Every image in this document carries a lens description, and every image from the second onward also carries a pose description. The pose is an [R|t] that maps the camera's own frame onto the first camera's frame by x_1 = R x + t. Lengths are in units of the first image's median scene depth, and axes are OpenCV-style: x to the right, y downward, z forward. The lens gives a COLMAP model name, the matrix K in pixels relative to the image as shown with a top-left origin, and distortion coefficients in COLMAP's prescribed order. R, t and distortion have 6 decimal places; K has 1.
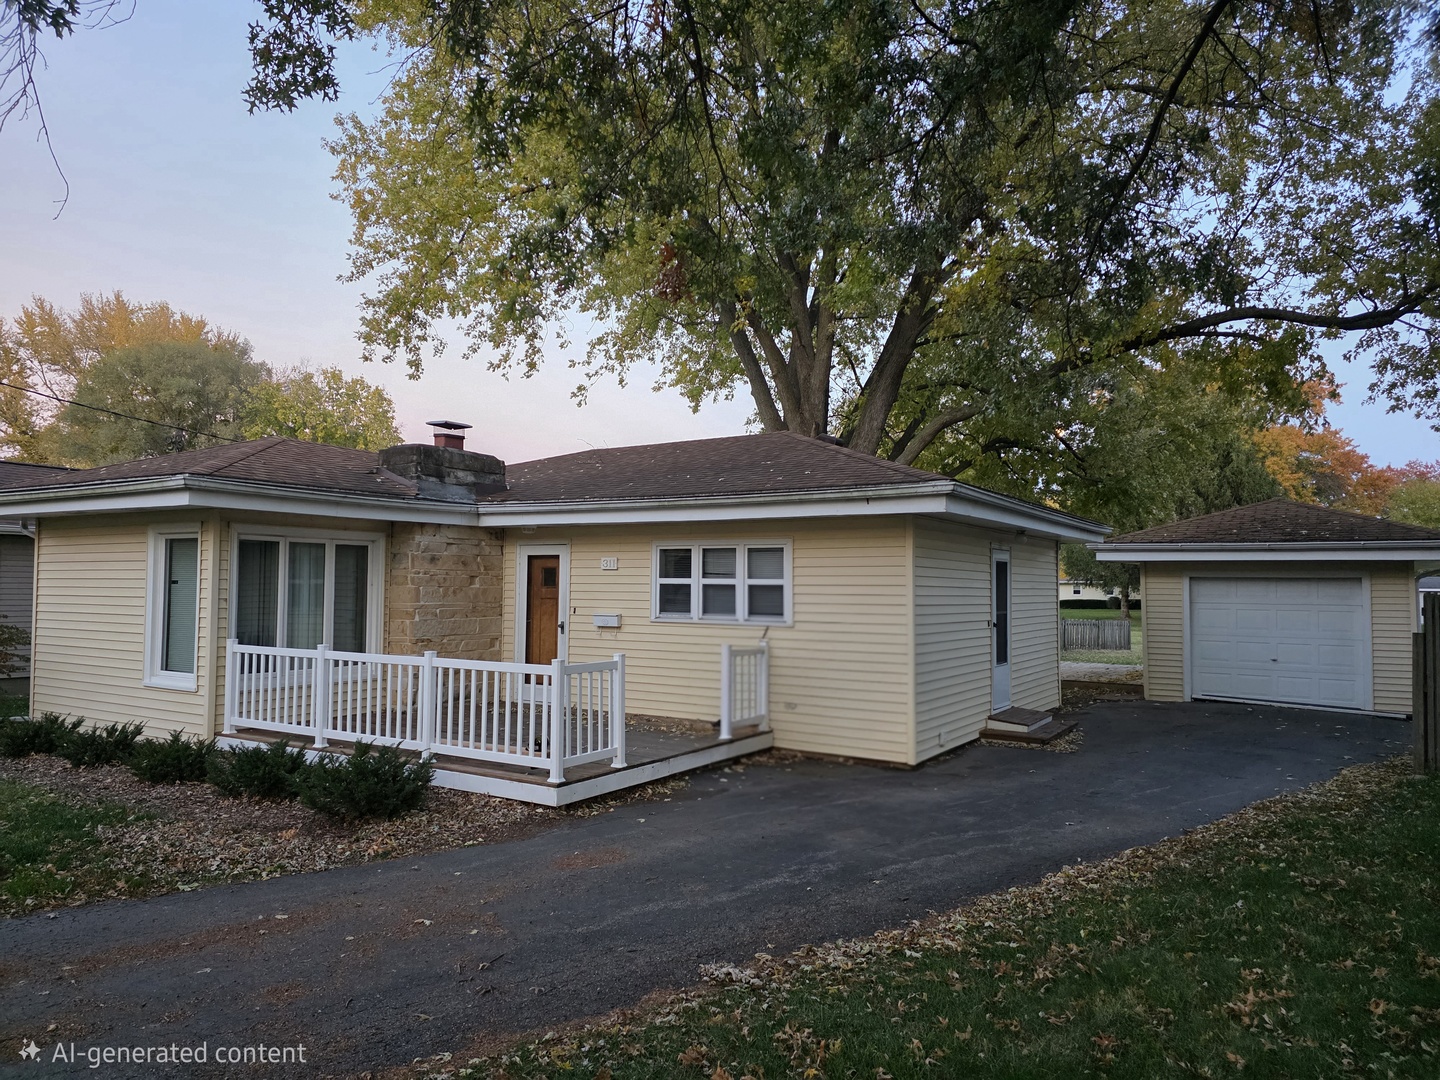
lens RADIAL K [[971.3, 0, 726.3], [0, 971.3, 548.4], [0, 0, 1]] dist [0.033199, -0.012215]
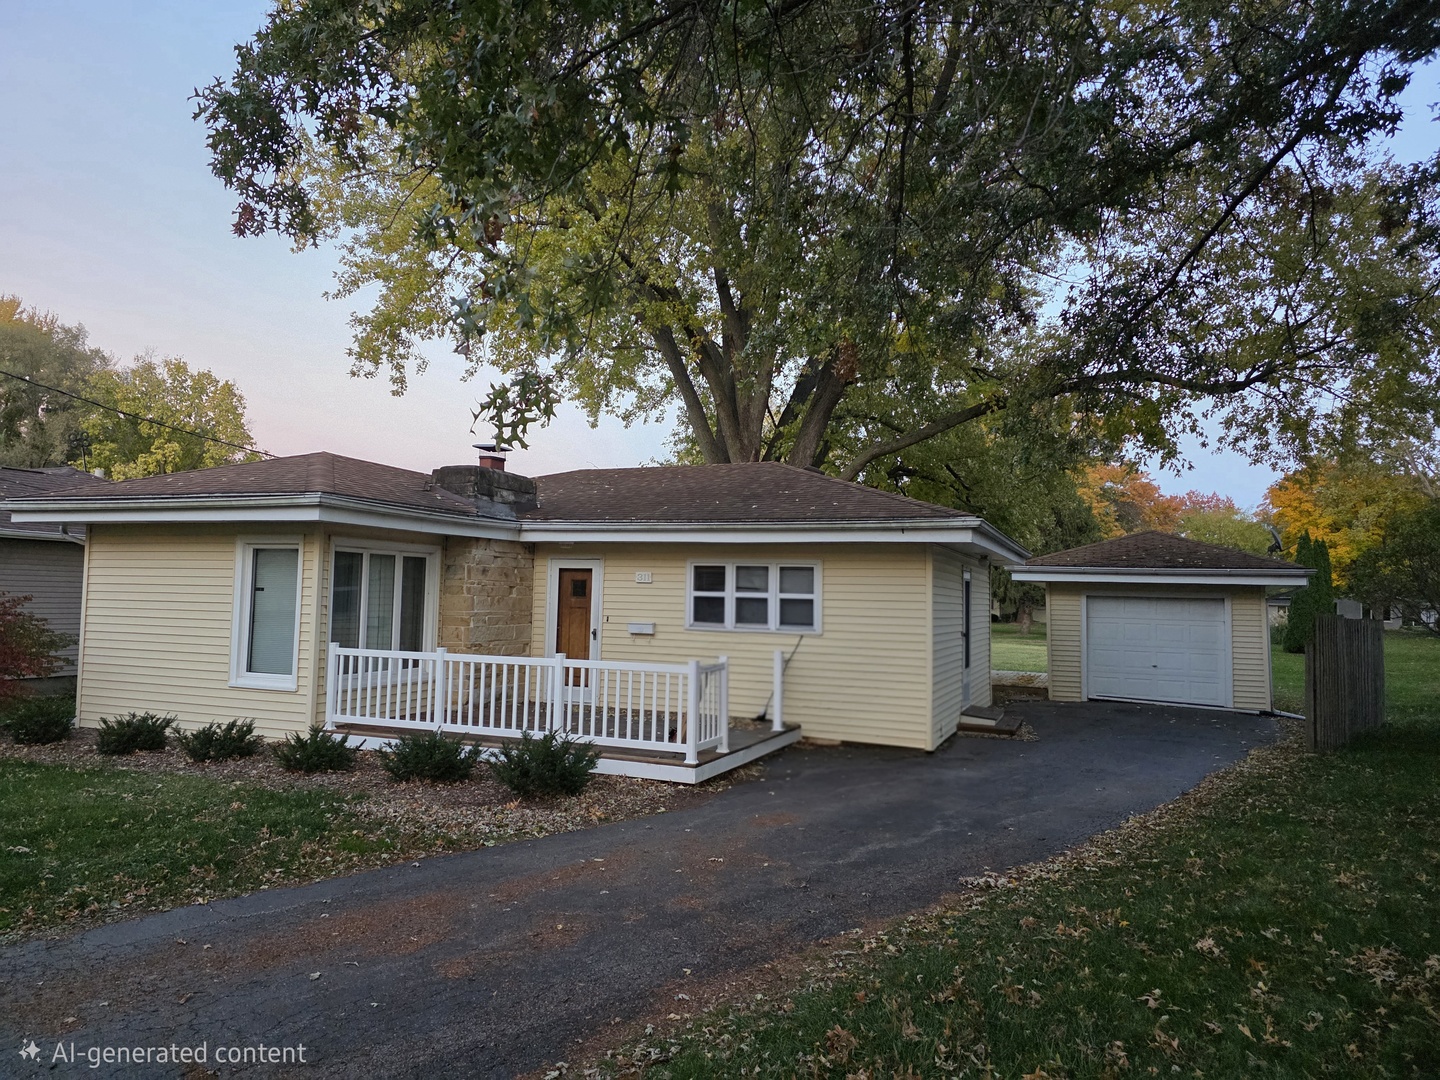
lens RADIAL K [[971.3, 0, 710.9], [0, 971.3, 537.2], [0, 0, 1]] dist [0.033199, -0.012215]
pose [[0.986464, 0.023602, 0.162270, -0.229069], [-0.020288, 0.999551, -0.022051, -0.007939], [-0.162718, 0.018460, 0.986500, -0.121455]]
